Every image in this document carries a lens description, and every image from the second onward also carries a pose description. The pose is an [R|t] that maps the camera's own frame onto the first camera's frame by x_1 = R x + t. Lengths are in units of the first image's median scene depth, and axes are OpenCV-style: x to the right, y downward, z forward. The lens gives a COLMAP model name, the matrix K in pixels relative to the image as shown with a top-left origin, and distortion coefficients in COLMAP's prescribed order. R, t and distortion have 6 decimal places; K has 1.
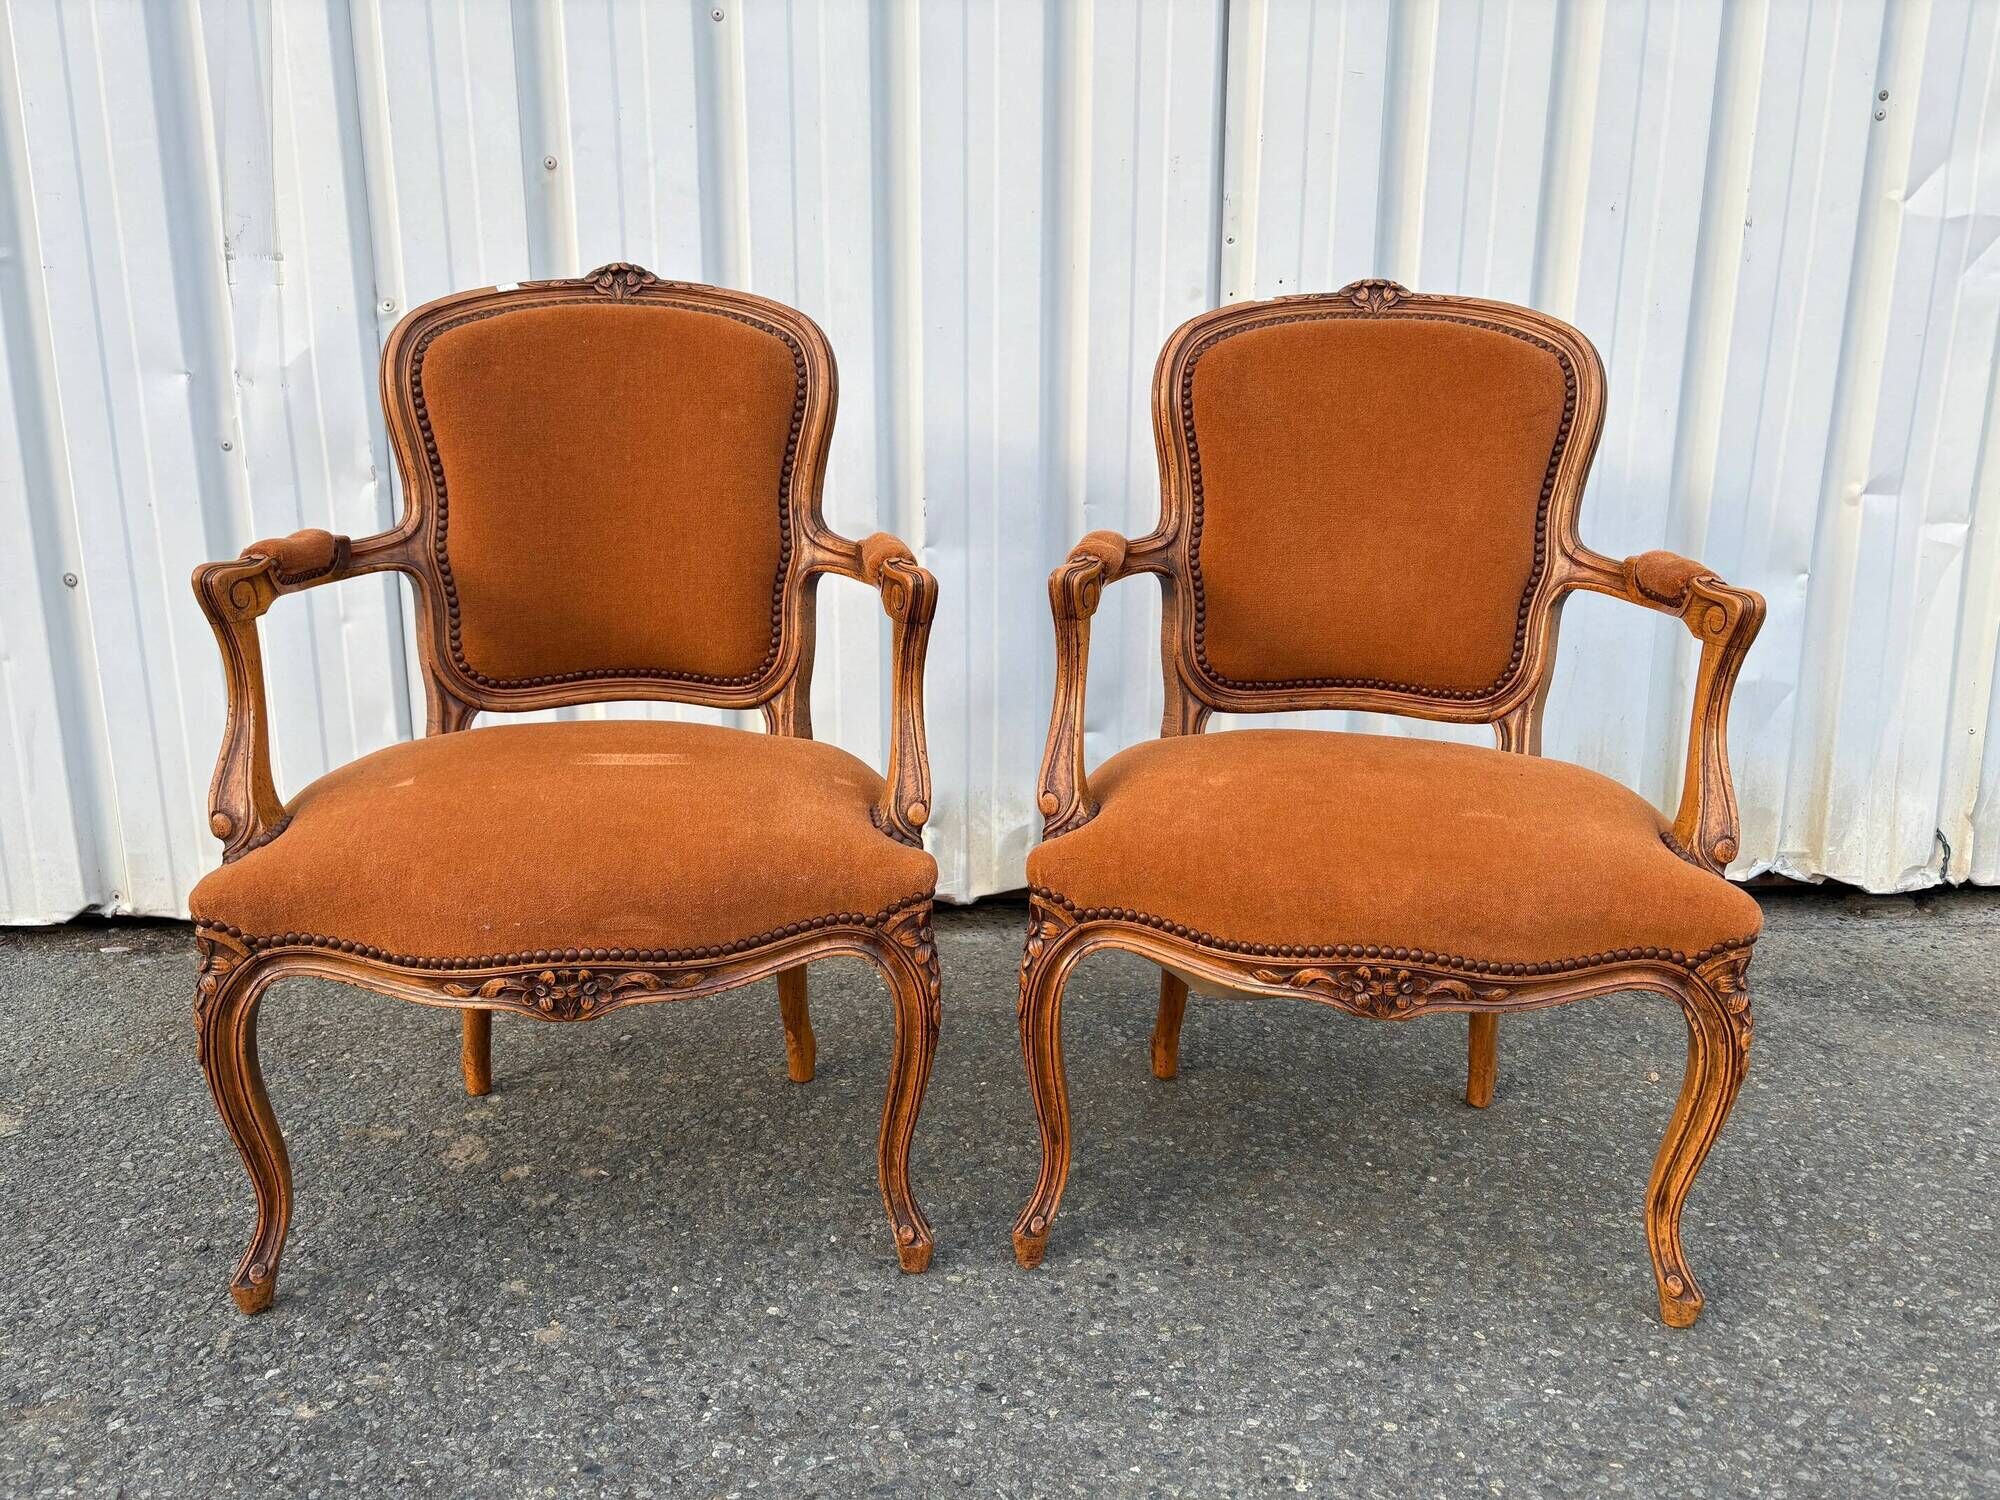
lens RADIAL K [[1545.8, 0, 1006.8], [0, 1545.8, 738.7], [0, 0, 1]] dist [0.028836, -0.042486]
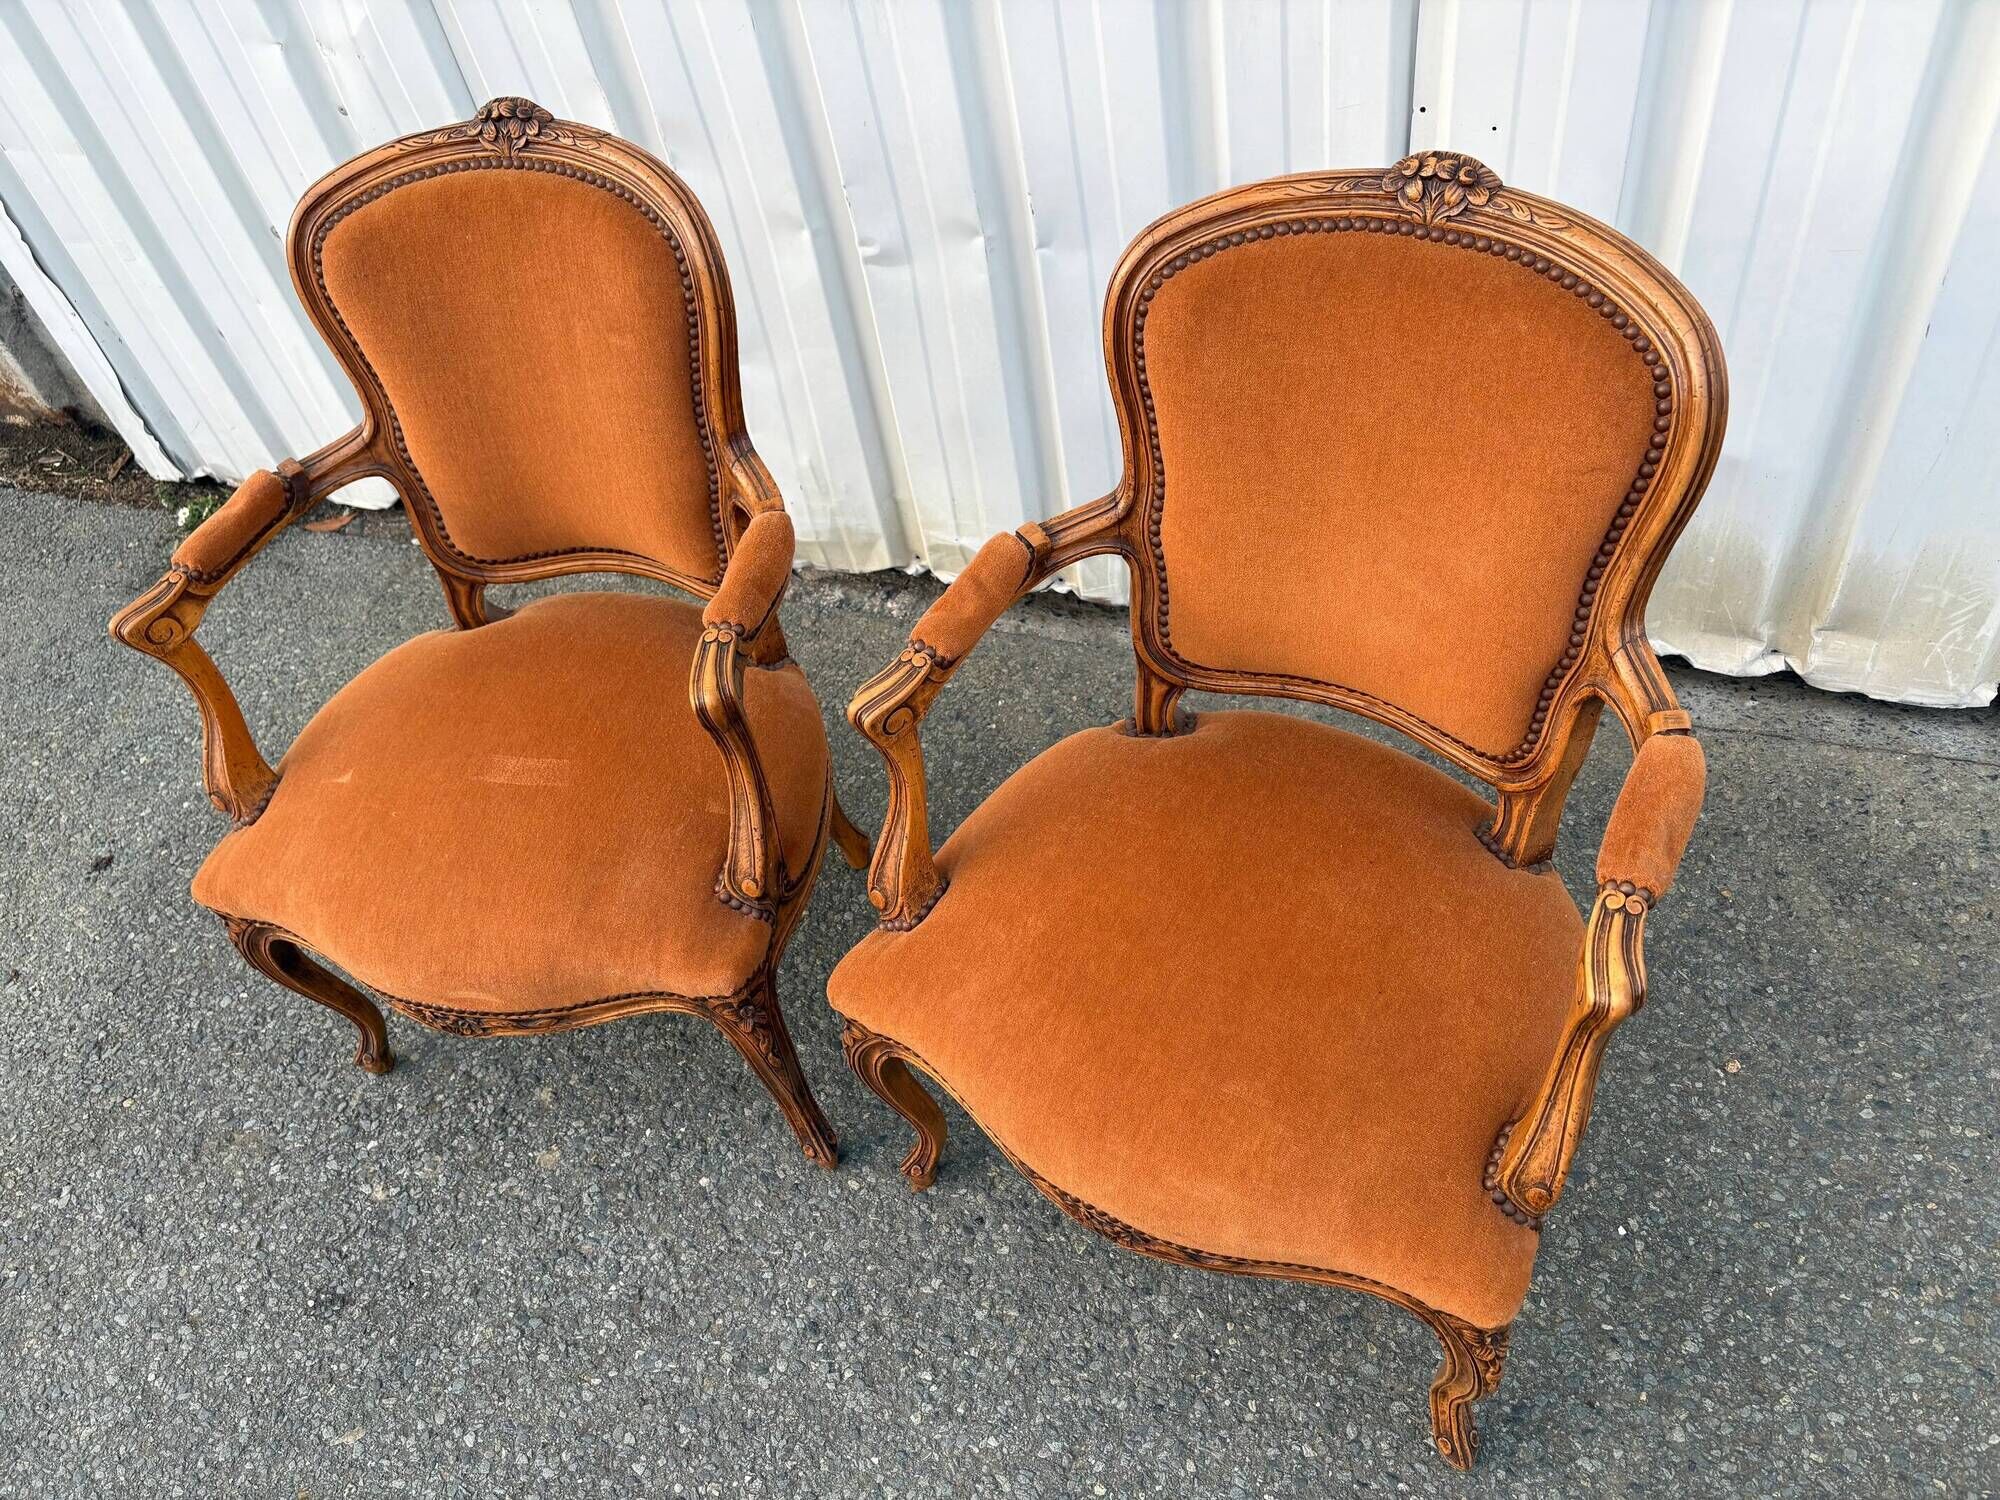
lens RADIAL K [[1545.8, 0, 994.3], [0, 1545.8, 769.0], [0, 0, 1]] dist [0.028836, -0.042486]
pose [[0.903417, 0.203619, -0.377329, 0.395179], [0.062928, 0.807544, 0.586441, -0.523071], [0.424120, -0.553545, 0.716735, 0.348350]]
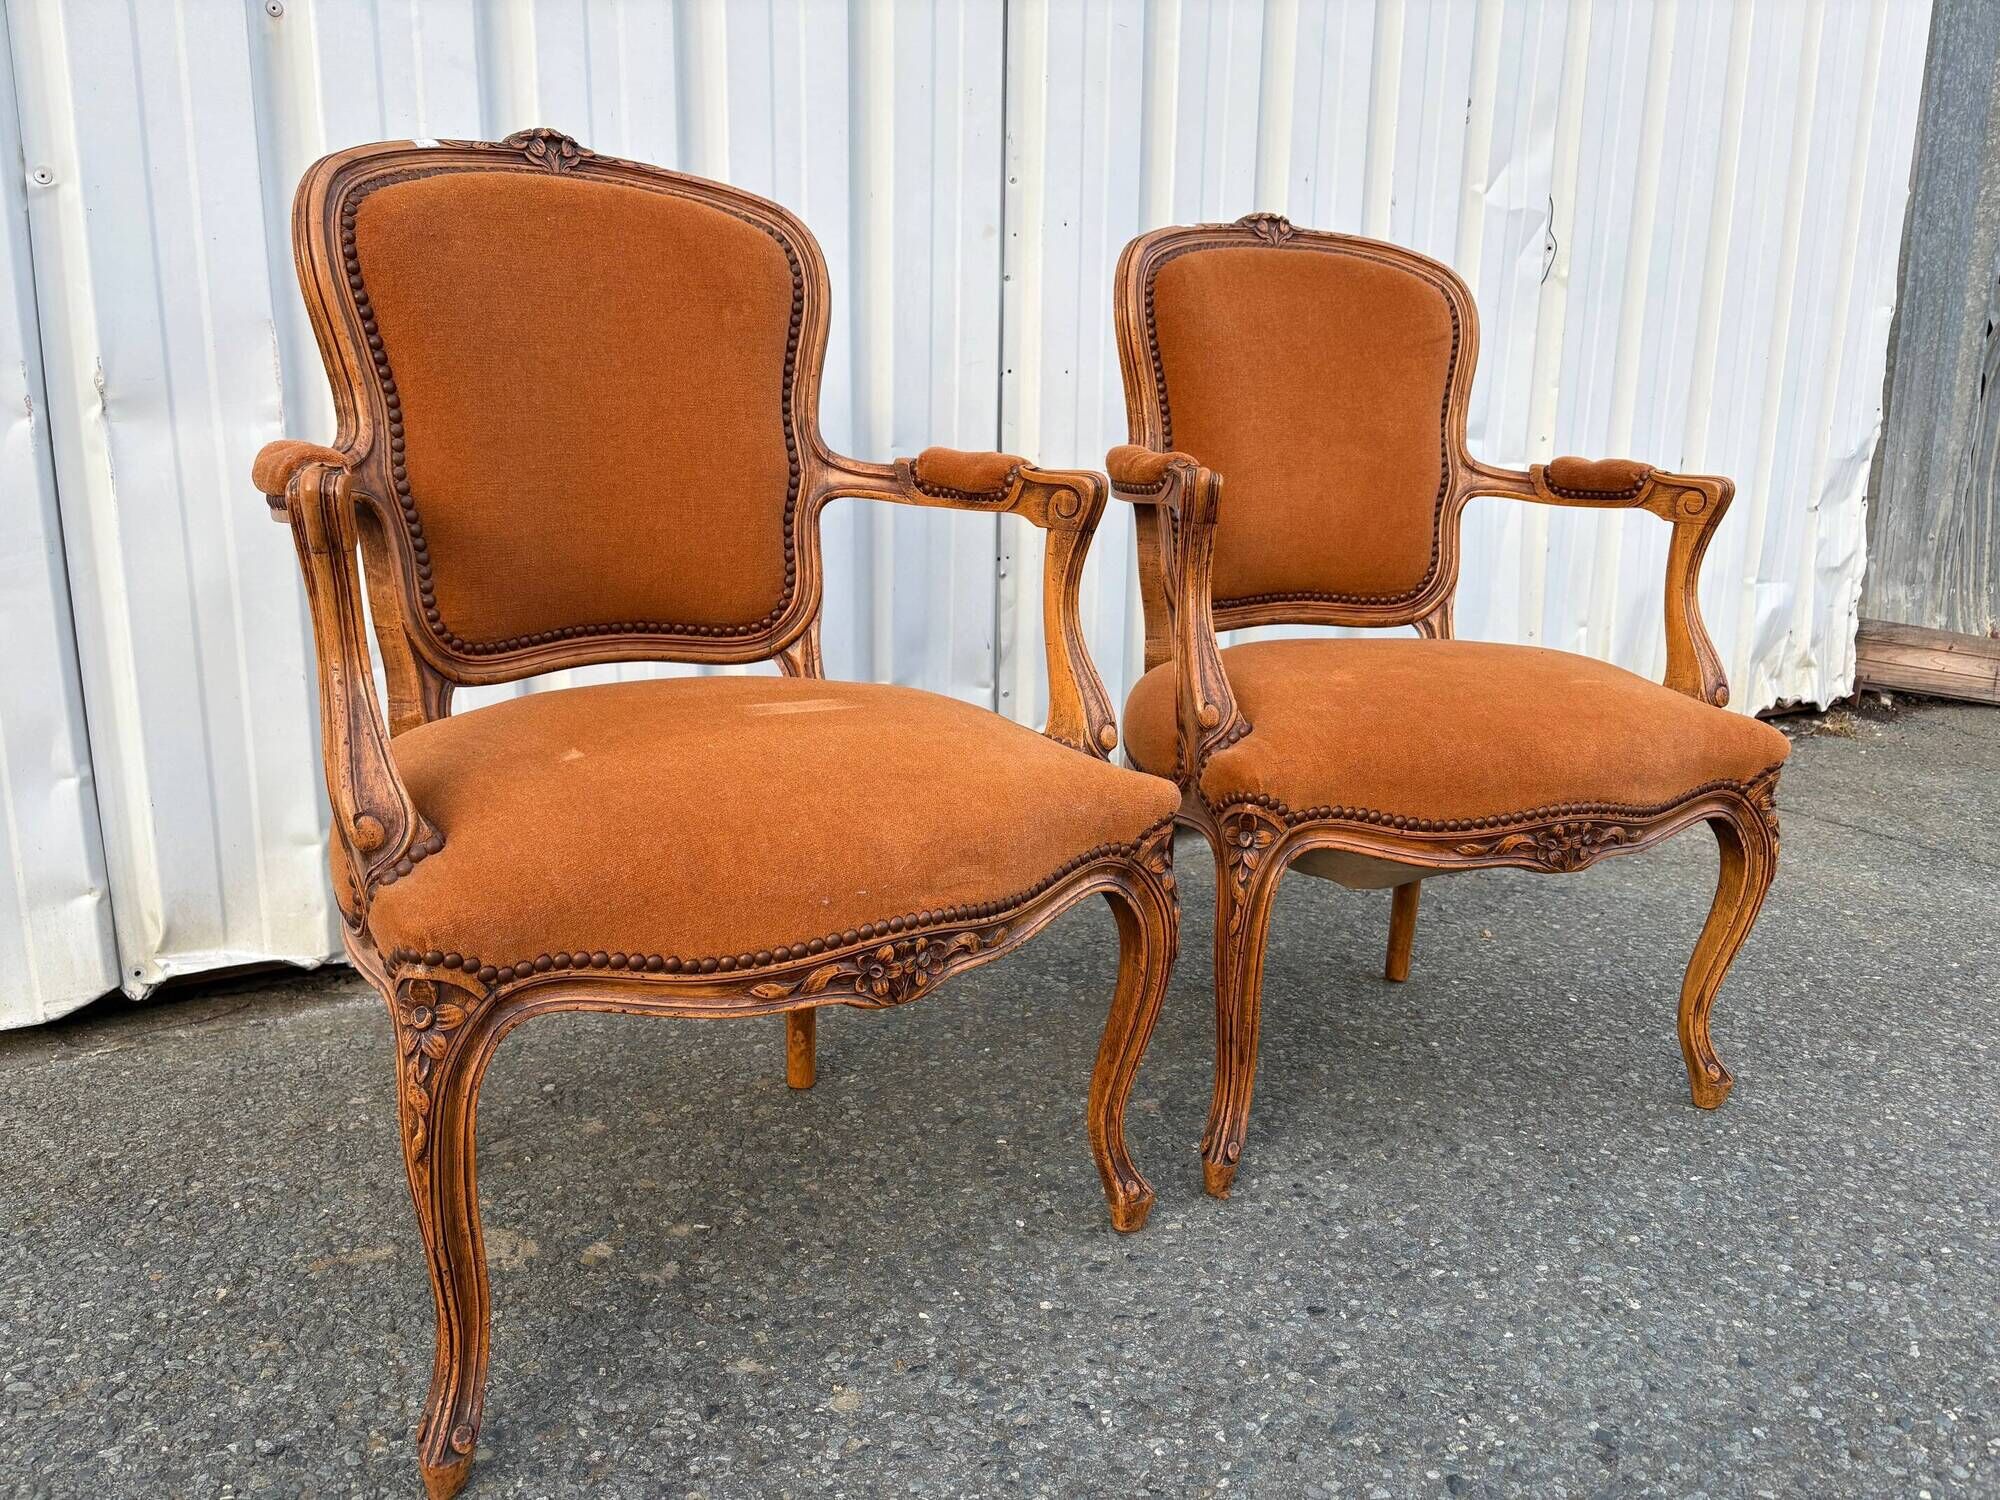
lens RADIAL K [[1545.8, 0, 1011.6], [0, 1545.8, 739.5], [0, 0, 1]] dist [0.028836, -0.042486]
pose [[0.871161, -0.096035, 0.481514, -0.492860], [0.101934, 0.994693, 0.013966, 0.028047], [-0.480300, 0.036916, 0.876327, 0.191463]]
